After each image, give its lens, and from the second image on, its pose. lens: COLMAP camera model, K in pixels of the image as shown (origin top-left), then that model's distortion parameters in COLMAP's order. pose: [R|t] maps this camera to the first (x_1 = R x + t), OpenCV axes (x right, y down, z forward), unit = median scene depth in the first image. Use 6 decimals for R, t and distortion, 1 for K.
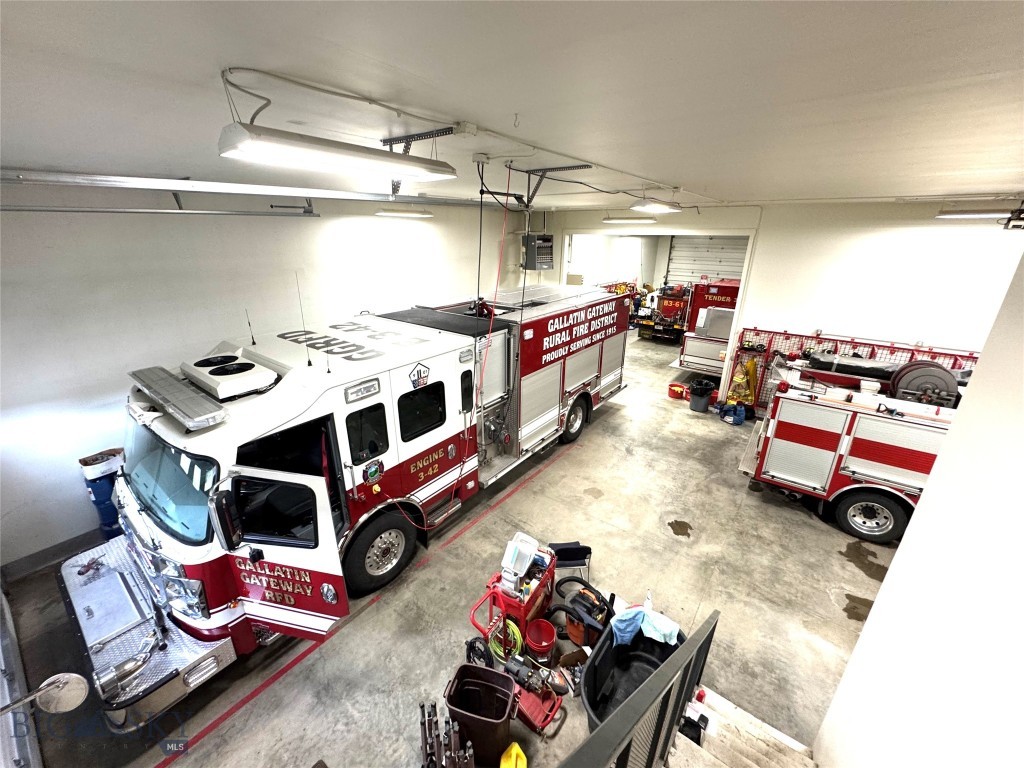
lens RADIAL K [[408.6, 0, 510.1], [0, 408.6, 383.5], [0, 0, 1]] dist [-0.002487, 0.000556]
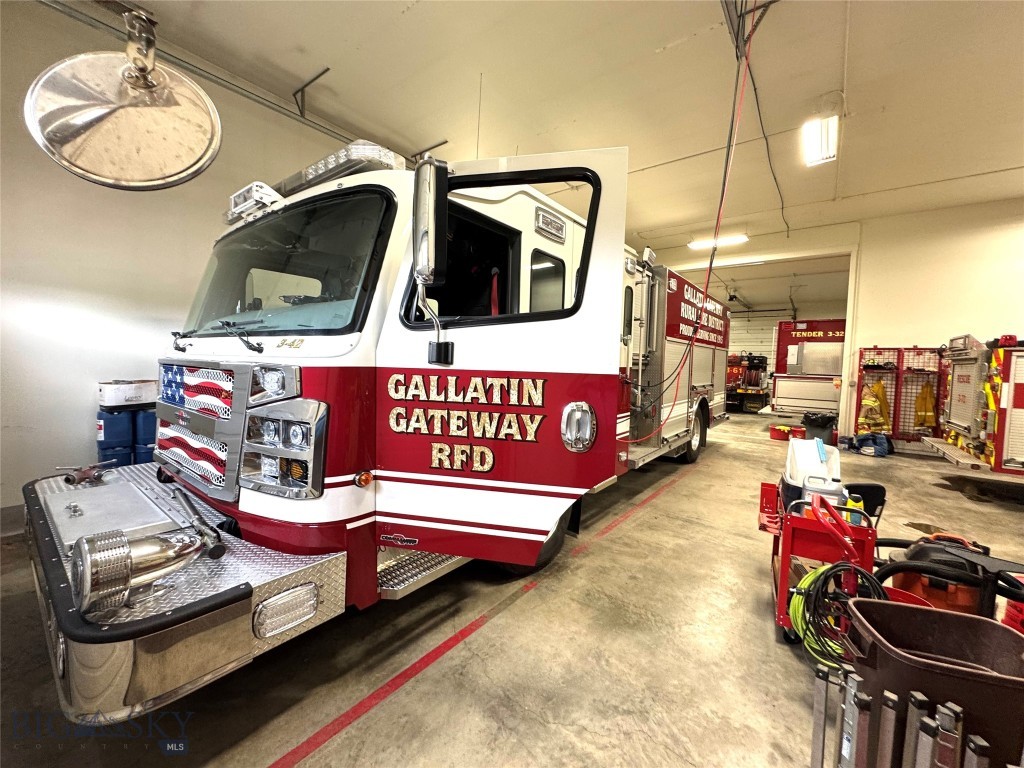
lens RADIAL K [[408.6, 0, 510.4], [0, 408.6, 382.7], [0, 0, 1]] dist [-0.002487, 0.000556]
pose [[0.999768, 0.021462, -0.001823, -0.410789], [-0.021014, 0.953348, -0.301141, 0.481005], [-0.004725, 0.301110, 0.953578, 0.385826]]
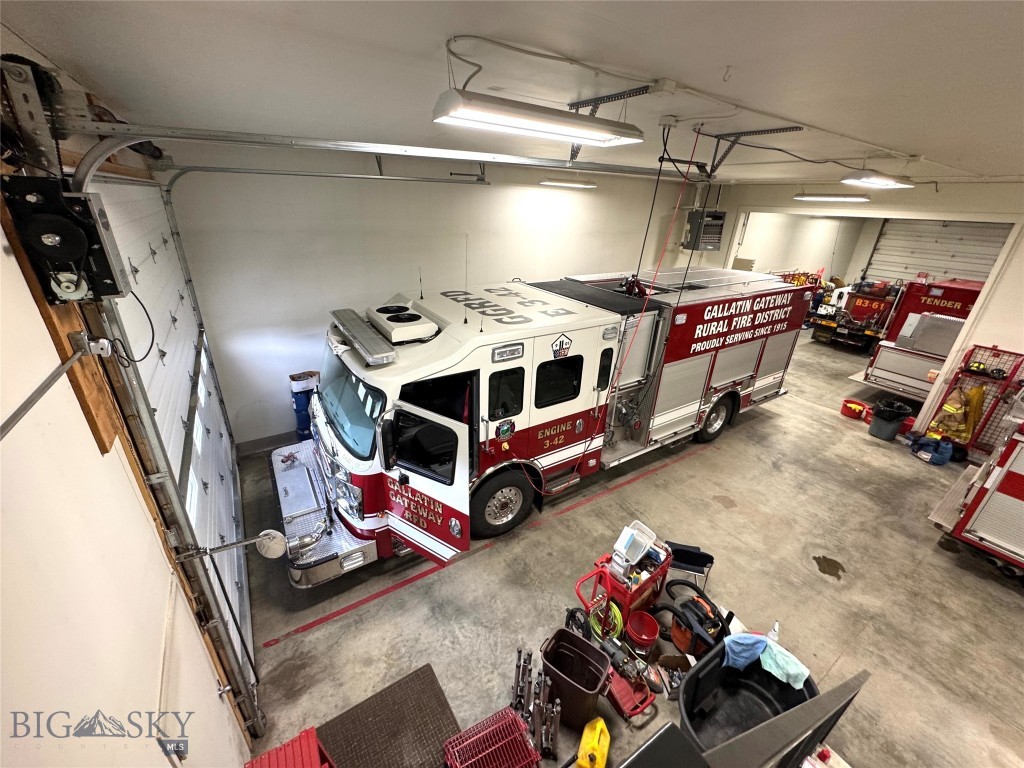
lens RADIAL K [[408.6, 0, 511.1], [0, 408.6, 383.3], [0, 0, 1]] dist [-0.002487, 0.000556]
pose [[0.940579, 0.164646, -0.296991, -0.025530], [-0.147725, 0.985892, 0.078708, 0.010535], [0.305760, -0.030158, 0.951631, -0.005770]]
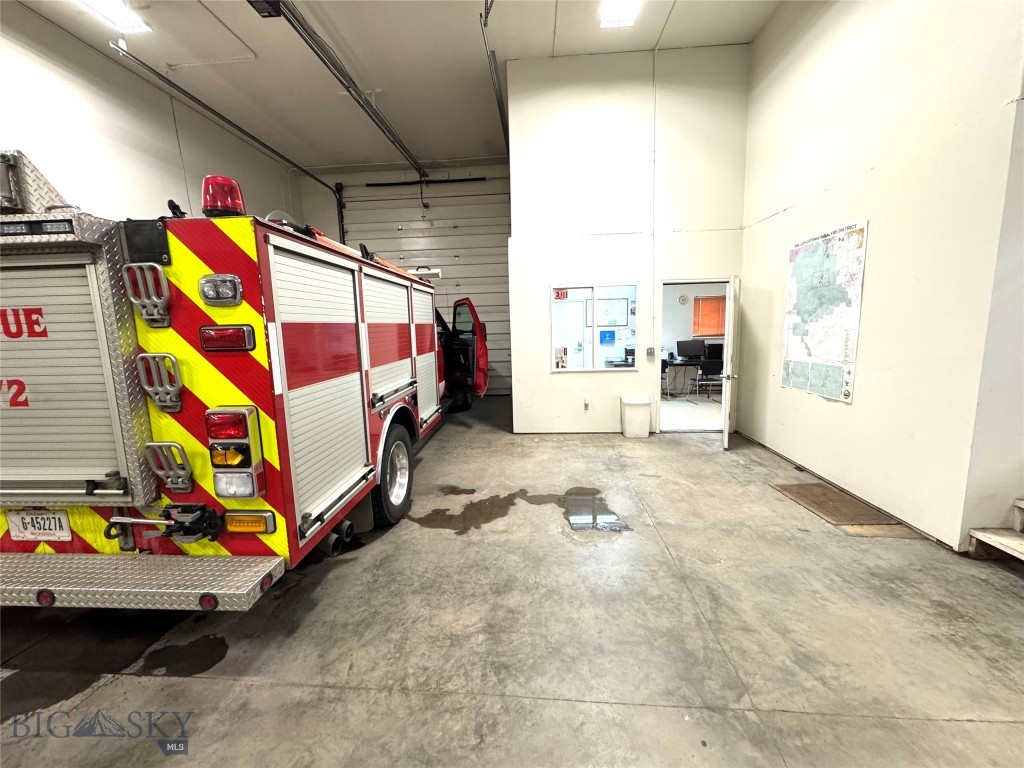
lens RADIAL K [[408.6, 0, 510.9], [0, 408.6, 385.0], [0, 0, 1]] dist [-0.002487, 0.000556]
pose [[-0.546583, -0.110764, 0.830047, 0.469641], [0.310386, 0.893815, 0.323661, 0.123063], [-0.777758, 0.434542, -0.454164, 1.444057]]
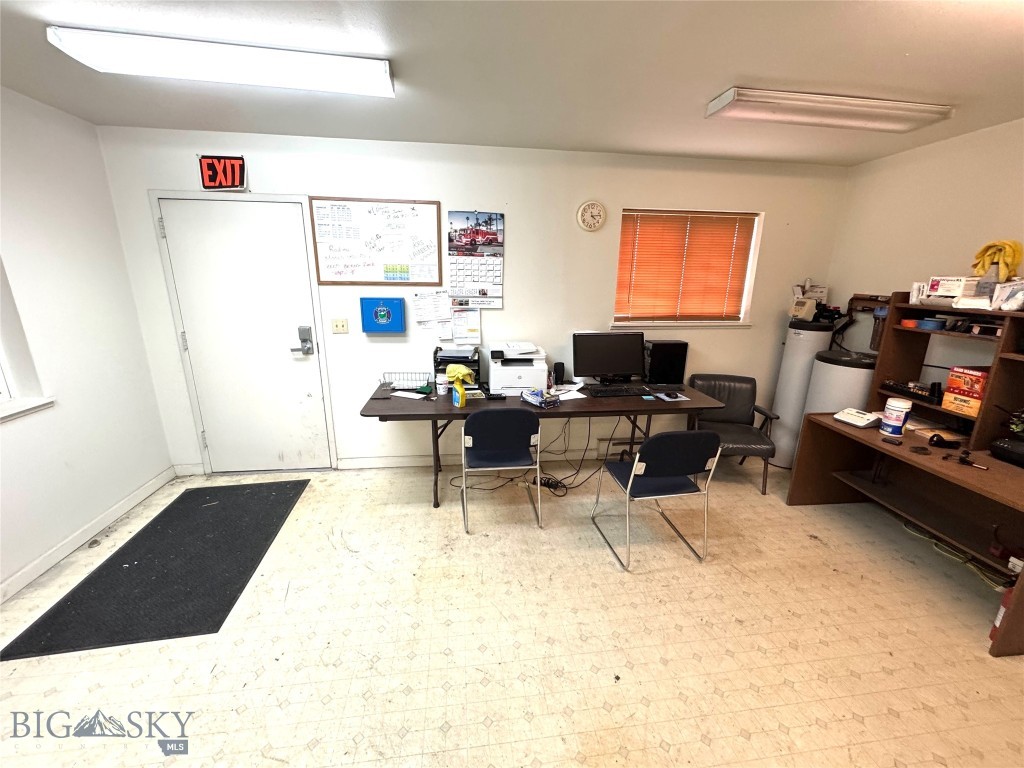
lens RADIAL K [[408.6, 0, 512.6], [0, 408.6, 384.2], [0, 0, 1]] dist [-0.002487, 0.000556]
pose [[-0.703250, -0.202847, 0.681390, 1.235665], [0.228212, 0.843302, 0.486581, 0.510319], [-0.673319, 0.497690, -0.546760, 0.376167]]
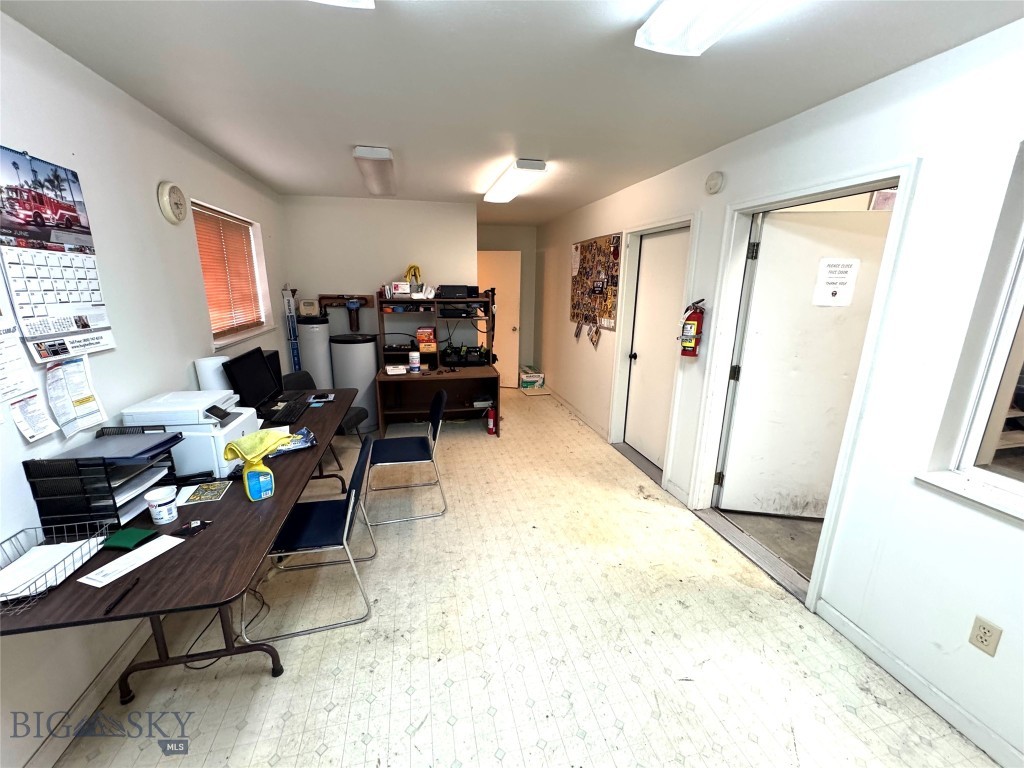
lens RADIAL K [[408.6, 0, 510.5], [0, 408.6, 383.2], [0, 0, 1]] dist [-0.002487, 0.000556]
pose [[-0.635384, 0.169462, -0.753372, 1.813544], [-0.282577, 0.856926, 0.431078, 0.494657], [0.718635, 0.486786, -0.496591, 0.416829]]
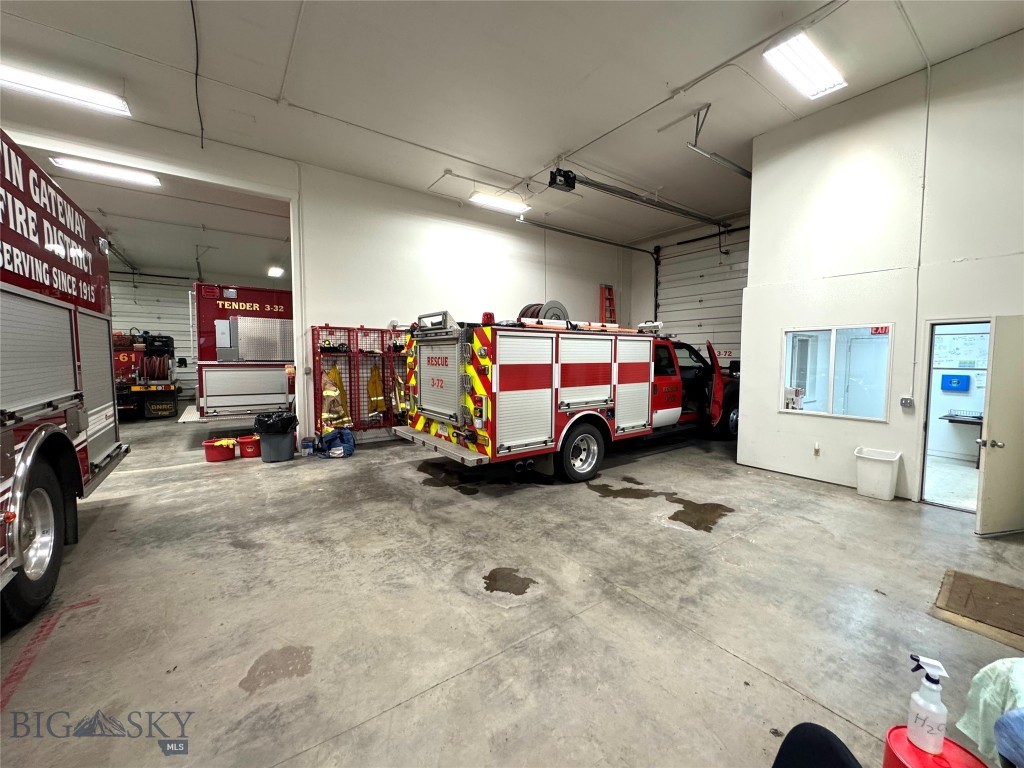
lens RADIAL K [[408.6, 0, 510.4], [0, 408.6, 384.9], [0, 0, 1]] dist [-0.002487, 0.000556]
pose [[0.298479, -0.070899, 0.951779, -0.029759], [0.328802, 0.943829, -0.032806, 0.217187], [-0.895991, 0.322739, 0.305024, 1.095645]]
